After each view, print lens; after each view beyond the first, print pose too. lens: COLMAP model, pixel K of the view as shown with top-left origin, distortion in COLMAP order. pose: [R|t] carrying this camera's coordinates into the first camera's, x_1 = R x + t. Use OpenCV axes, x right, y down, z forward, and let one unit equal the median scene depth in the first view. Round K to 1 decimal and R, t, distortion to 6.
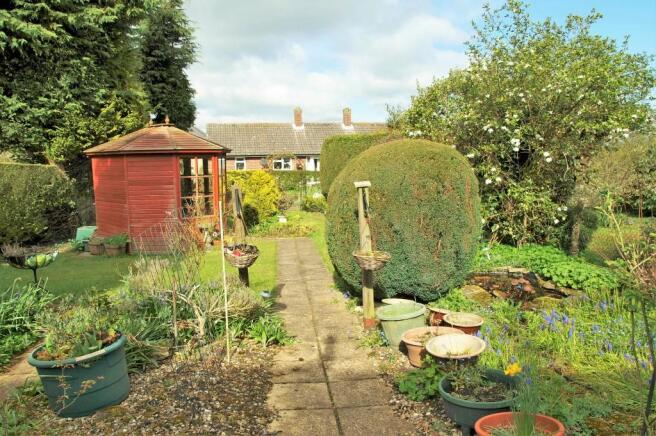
lens RADIAL K [[537.1, 0, 328.7], [0, 537.1, 230.9], [0, 0, 1]] dist [-0.055088, 0.117212]
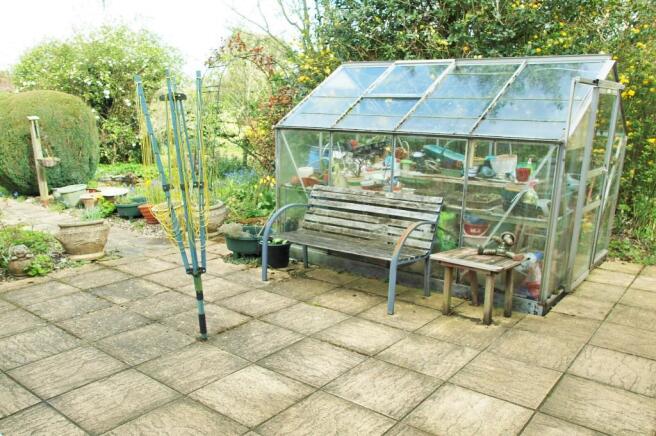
lens RADIAL K [[563.4, 0, 332.3], [0, 563.4, 254.3], [0, 0, 1]] dist [-0.085775, 0.115377]
pose [[0.706820, -0.168167, 0.687114, -0.296678], [0.075775, 0.983742, 0.162816, 0.066109], [-0.703323, -0.063016, 0.708071, -0.500537]]
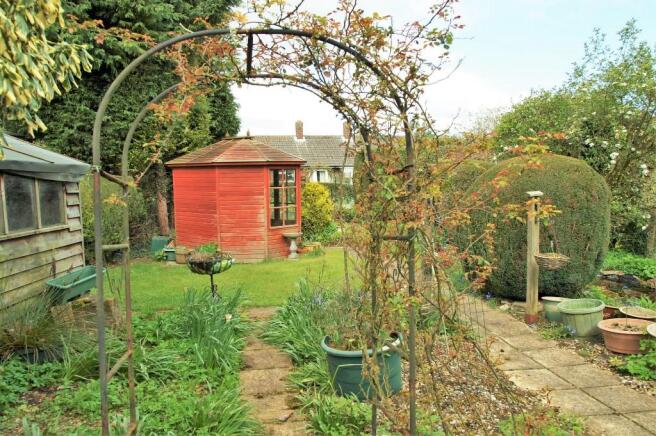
lens RADIAL K [[537.1, 0, 328.7], [0, 537.1, 230.9], [0, 0, 1]] dist [-0.055088, 0.117212]
pose [[0.998312, -0.005056, 0.057862, -0.236719], [0.006387, 0.999719, -0.022844, 0.007581], [-0.057730, 0.023175, 0.998063, -0.047517]]
